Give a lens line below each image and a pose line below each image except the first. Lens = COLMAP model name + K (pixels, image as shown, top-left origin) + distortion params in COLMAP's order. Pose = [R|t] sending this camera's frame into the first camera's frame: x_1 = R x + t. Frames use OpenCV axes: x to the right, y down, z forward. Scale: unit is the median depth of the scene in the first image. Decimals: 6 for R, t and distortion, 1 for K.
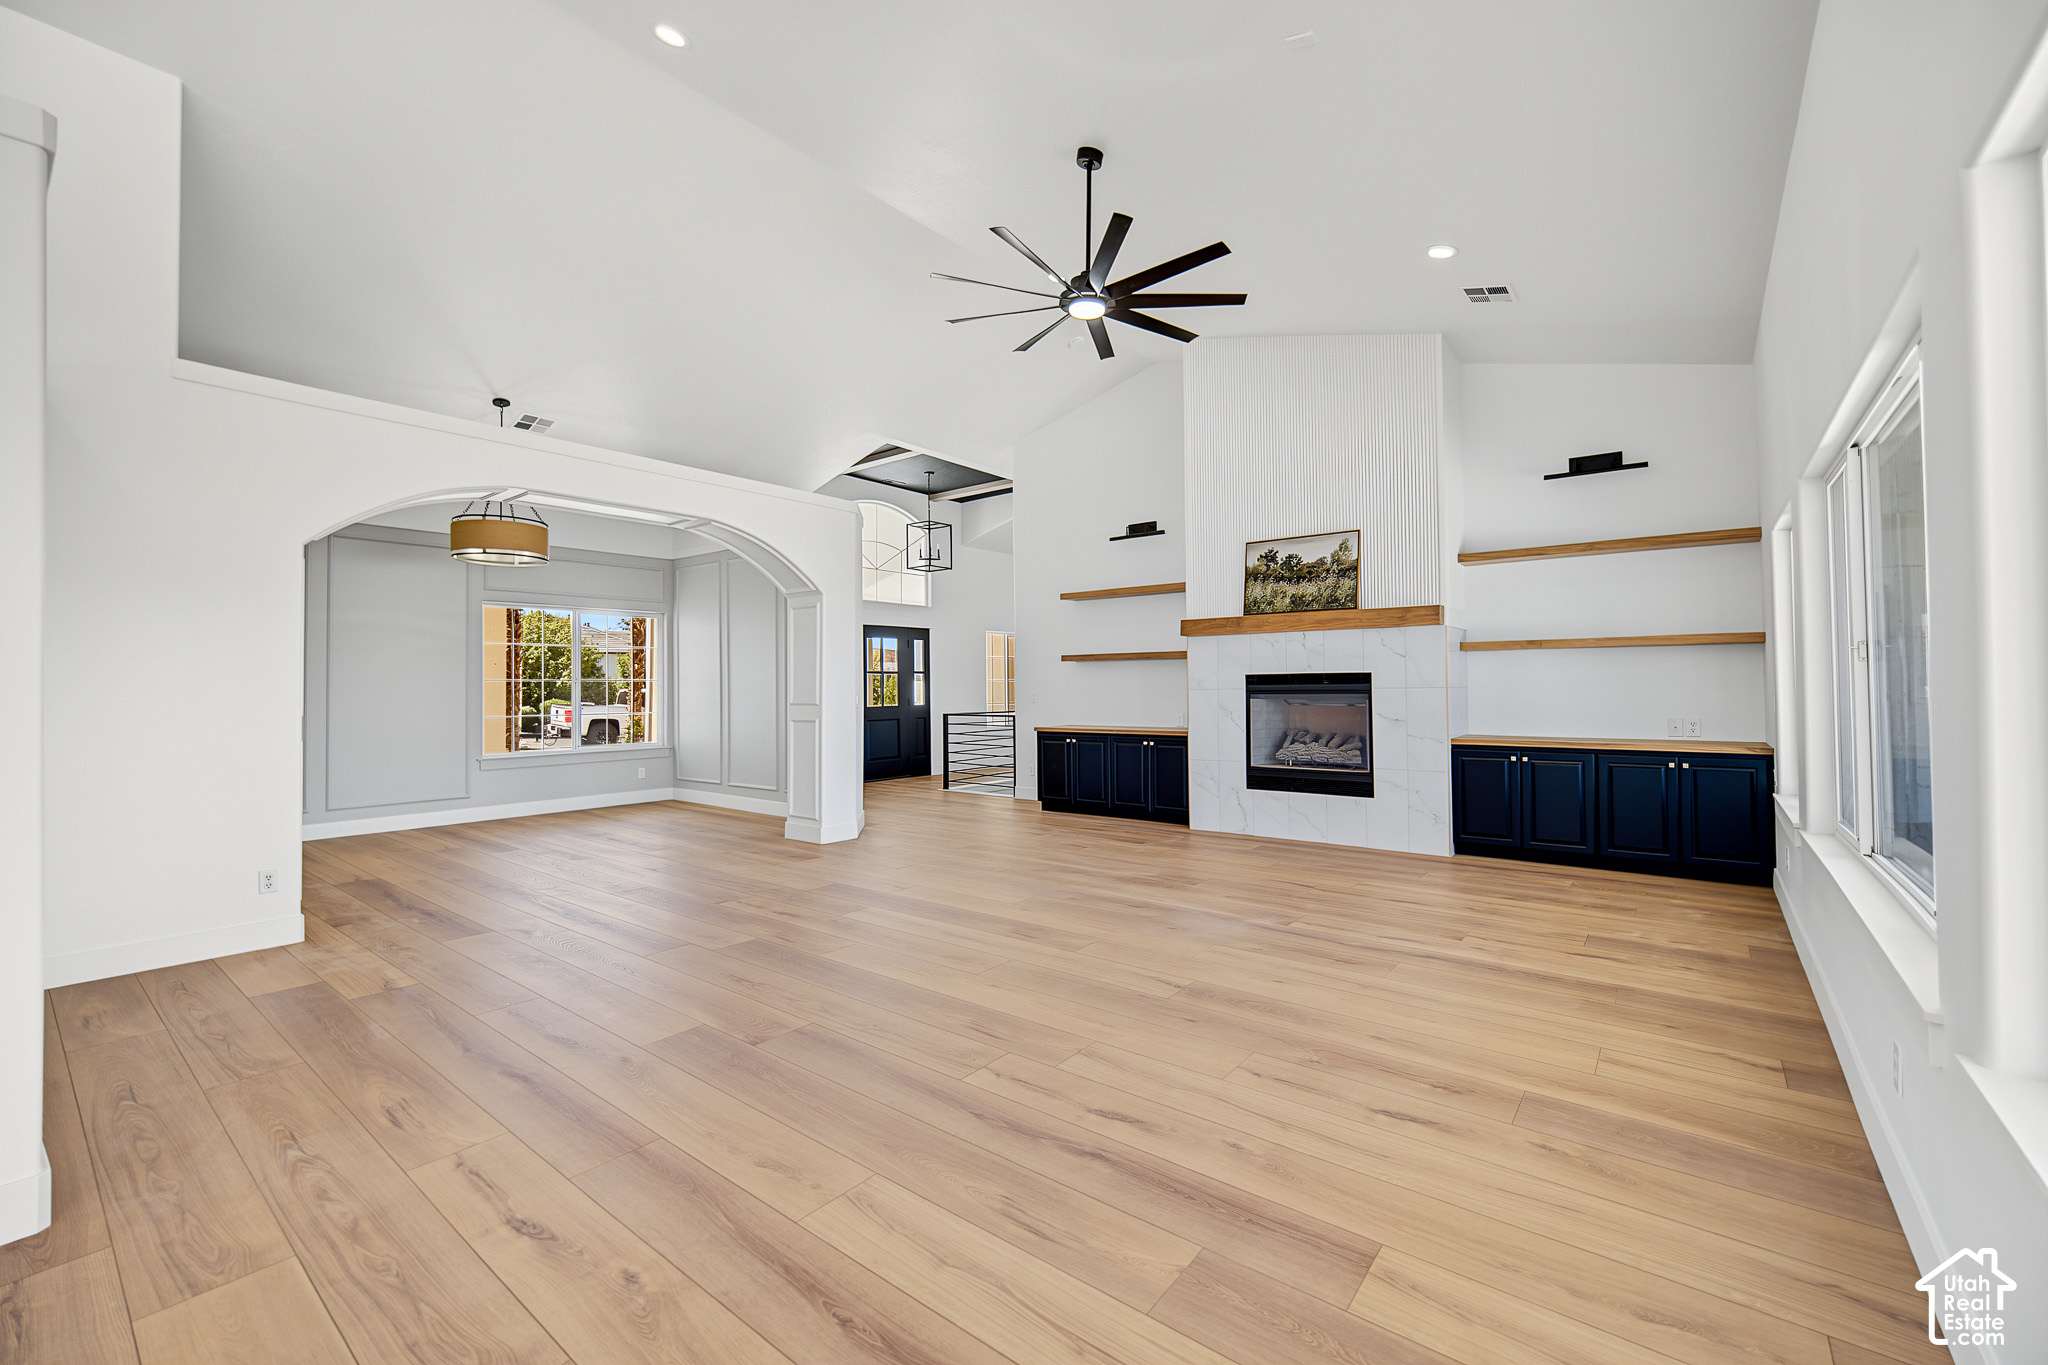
lens RADIAL K [[832.6, 0, 1032.2], [0, 832.6, 677.6], [0, 0, 1]] dist [-0.002257, 0.000196]
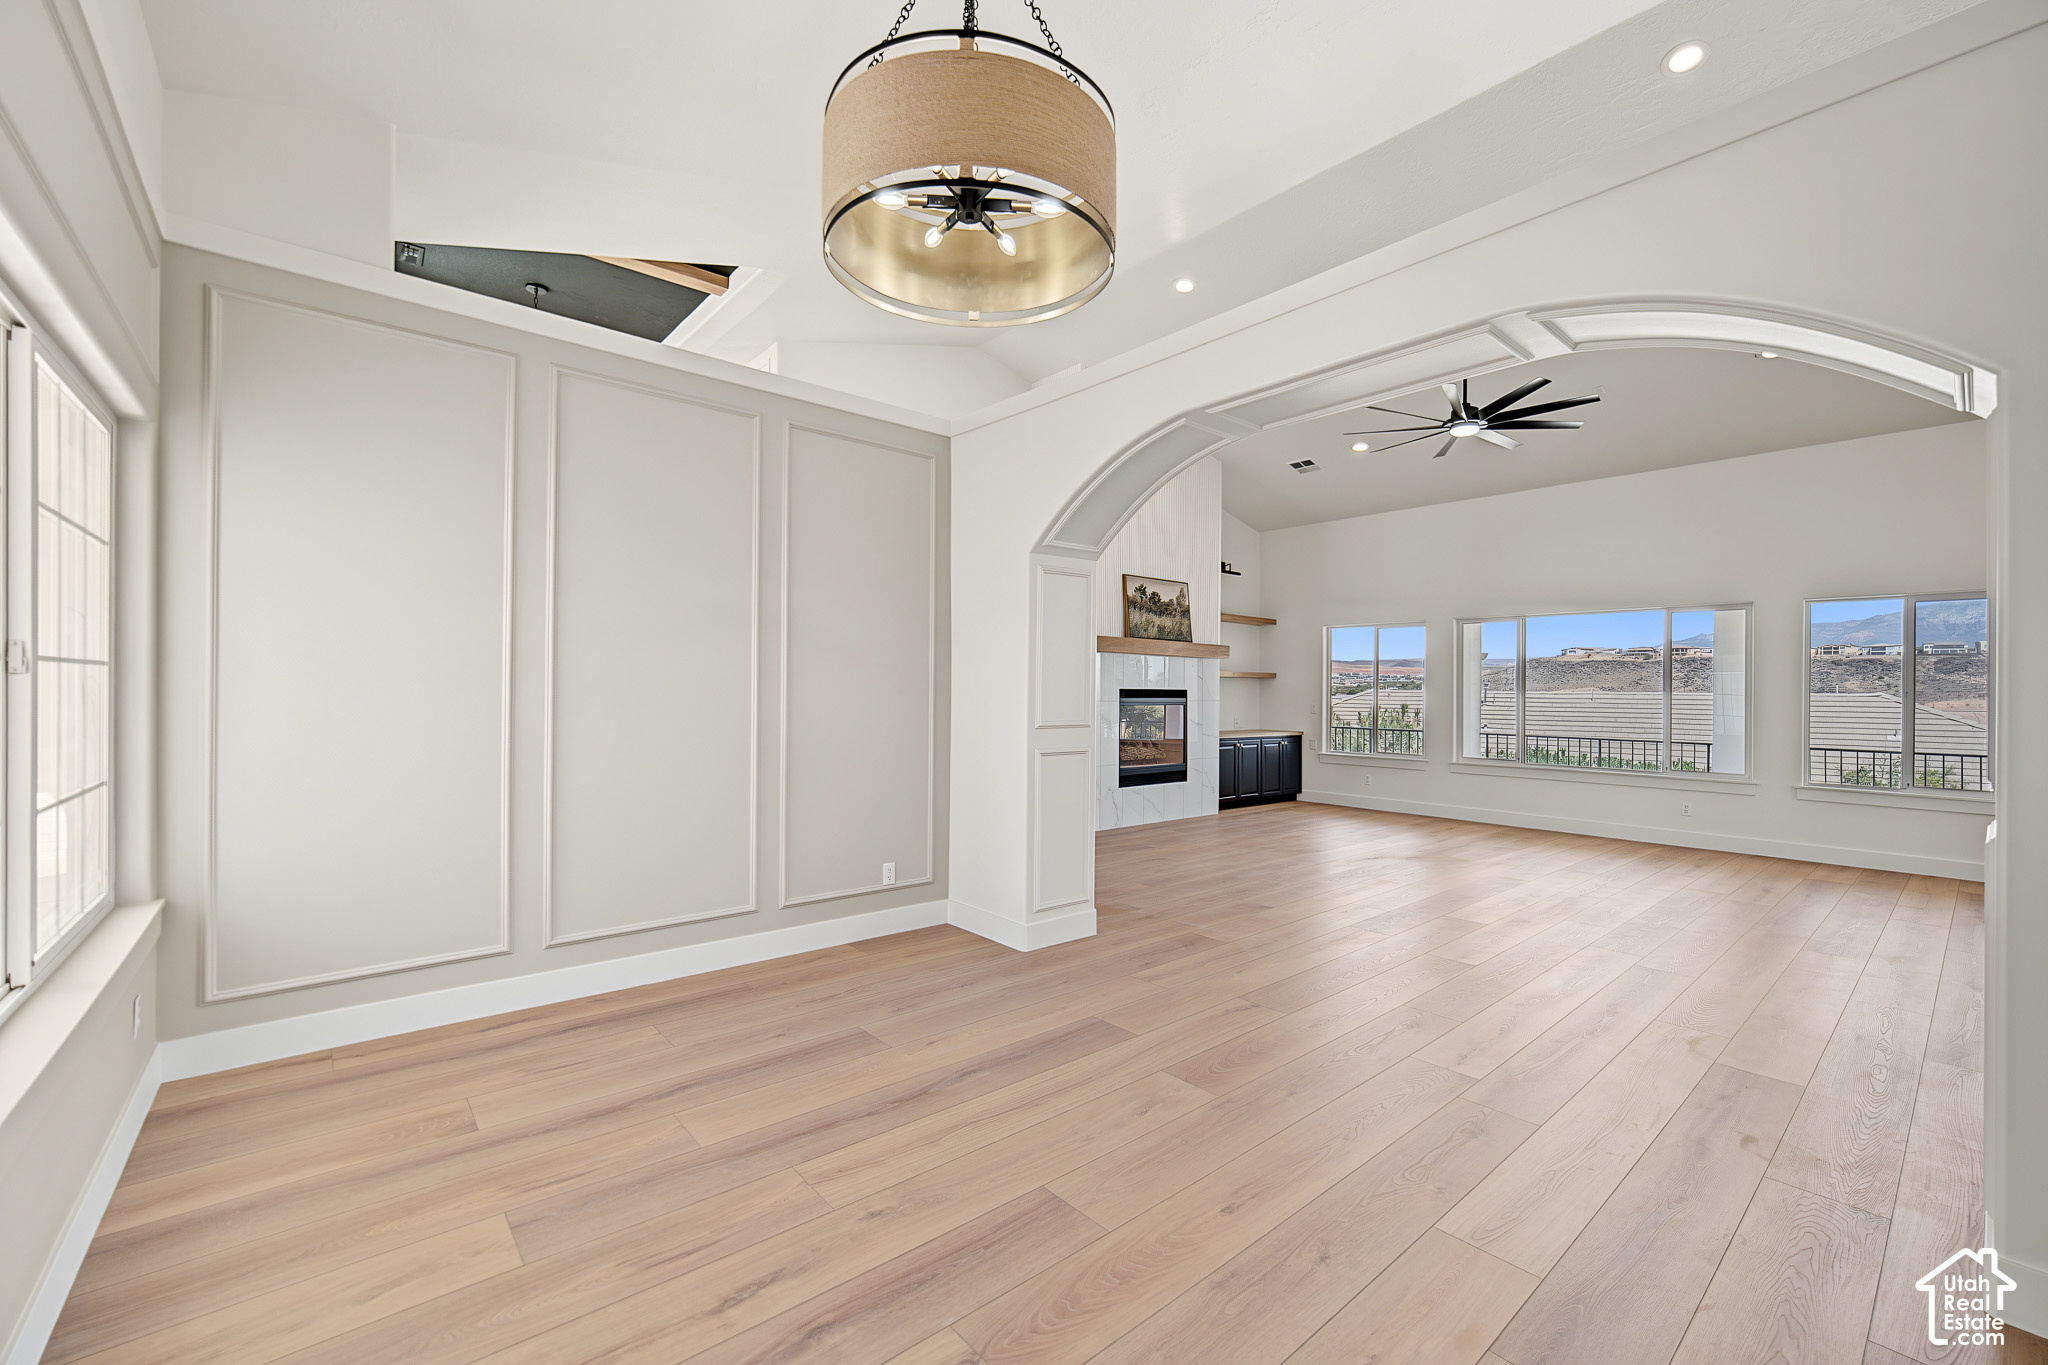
lens RADIAL K [[832.6, 0, 1034.6], [0, 832.6, 693.6], [0, 0, 1]] dist [-0.002257, 0.000196]
pose [[0.196784, 0.011566, 0.980379, -0.921472], [-0.025275, 0.999658, -0.006720, 0.015031], [-0.980121, -0.023457, 0.197009, 0.920733]]
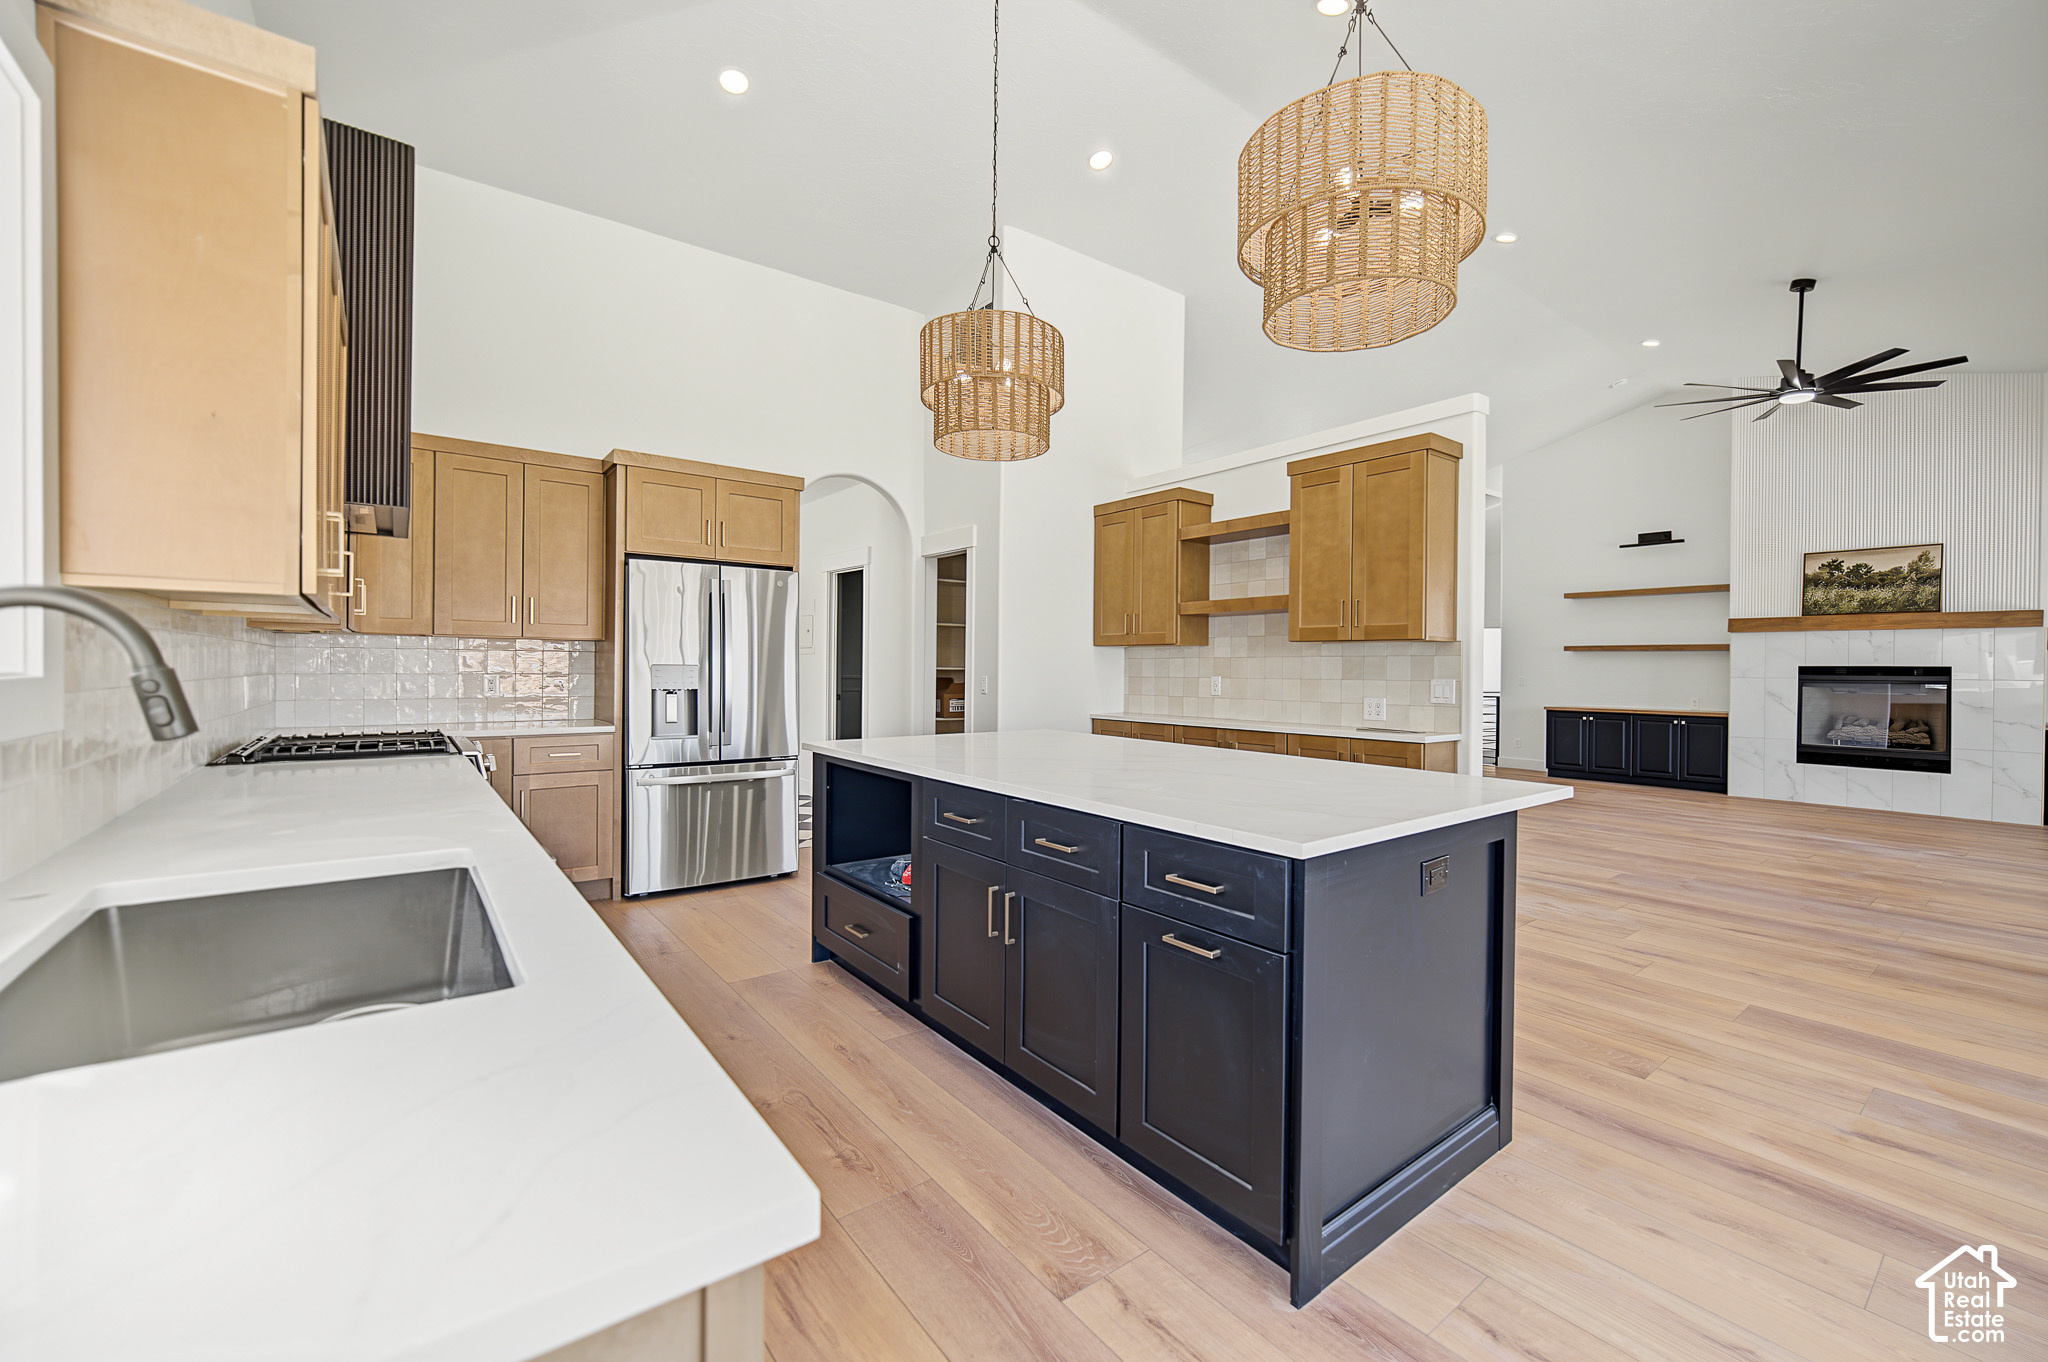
lens RADIAL K [[832.6, 0, 1030.7], [0, 832.6, 678.7], [0, 0, 1]] dist [-0.002257, 0.000196]
pose [[0.970810, 0.020174, -0.239000, -0.534244], [-0.014408, 0.999562, 0.025849, -0.000249], [0.239417, -0.021651, 0.970675, -0.413885]]
